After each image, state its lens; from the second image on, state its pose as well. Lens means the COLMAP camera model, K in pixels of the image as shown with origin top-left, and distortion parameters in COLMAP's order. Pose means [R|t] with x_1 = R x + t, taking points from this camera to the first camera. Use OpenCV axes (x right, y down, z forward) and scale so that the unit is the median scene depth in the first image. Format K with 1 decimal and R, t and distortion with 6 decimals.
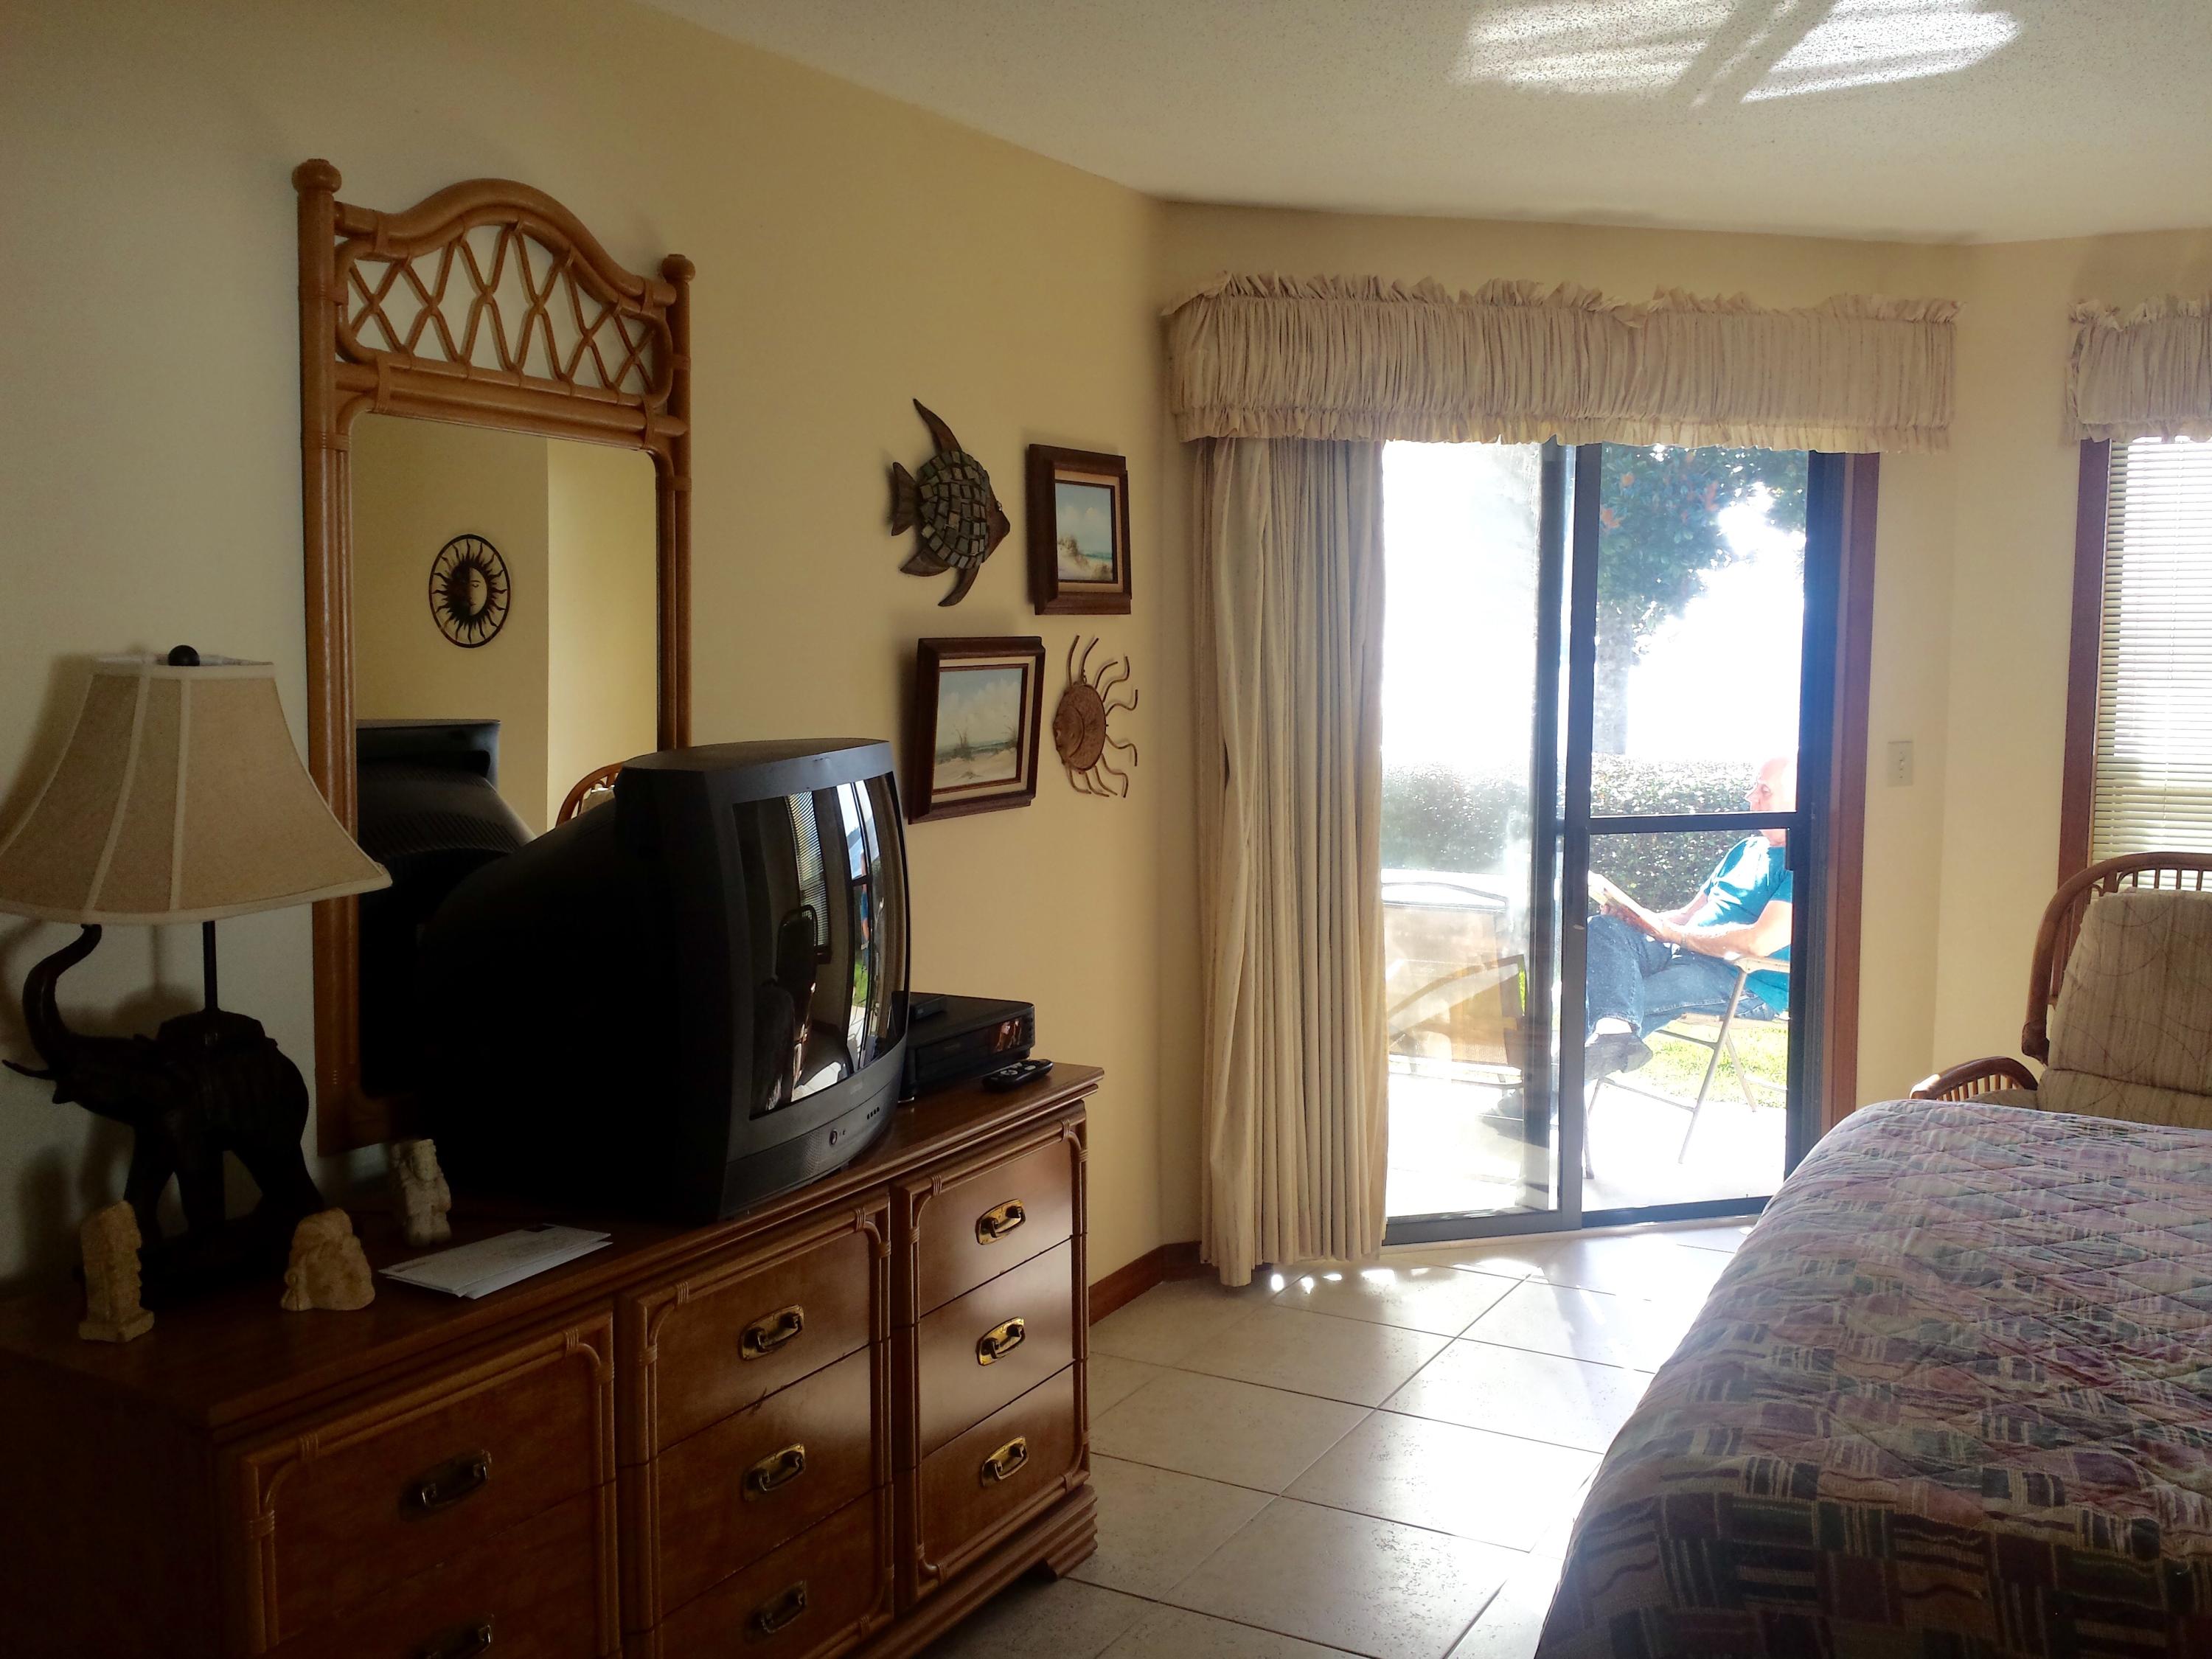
lens RADIAL K [[2084.8, 0, 1106.0], [0, 2084.8, 829.5], [0, 0, 1]] dist [0.144282, -0.286526]
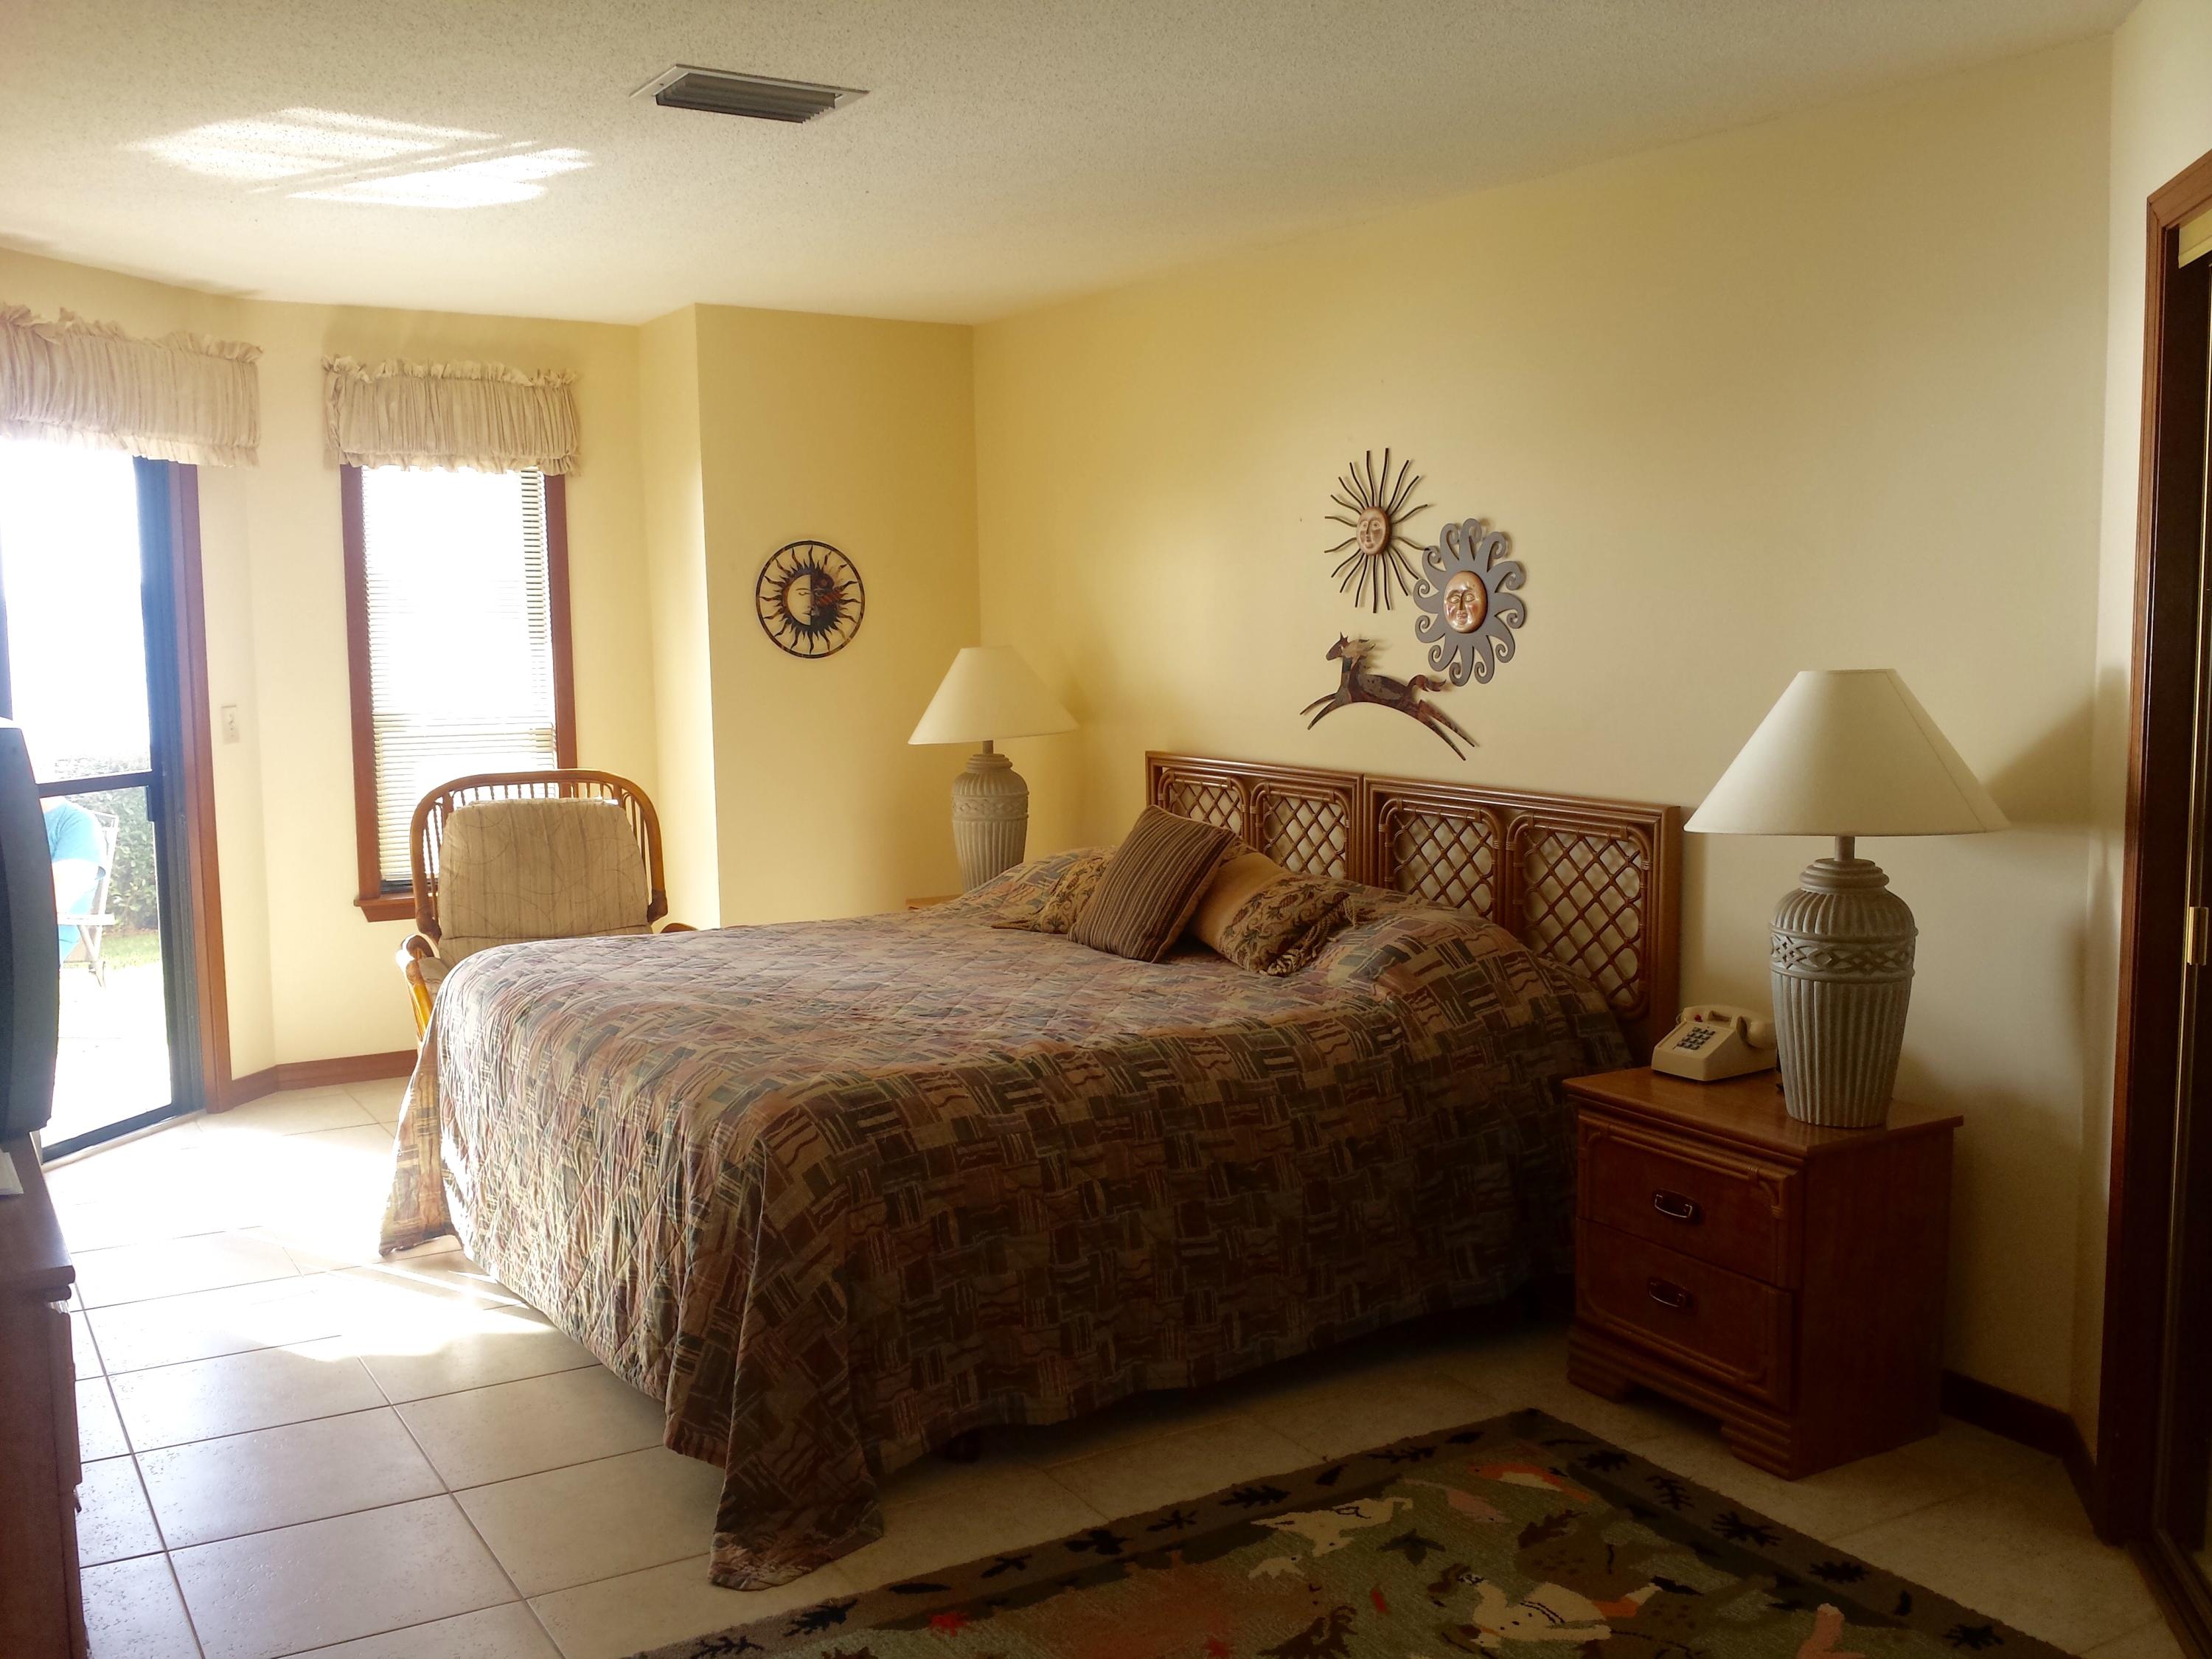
lens RADIAL K [[2084.8, 0, 1106.0], [0, 2084.8, 829.5], [0, 0, 1]] dist [0.144282, -0.286526]
pose [[0.513837, -0.092610, 0.852875, -0.427842], [0.087930, 0.994606, 0.055025, 0.006285], [-0.853370, 0.046719, 0.519208, -0.050269]]
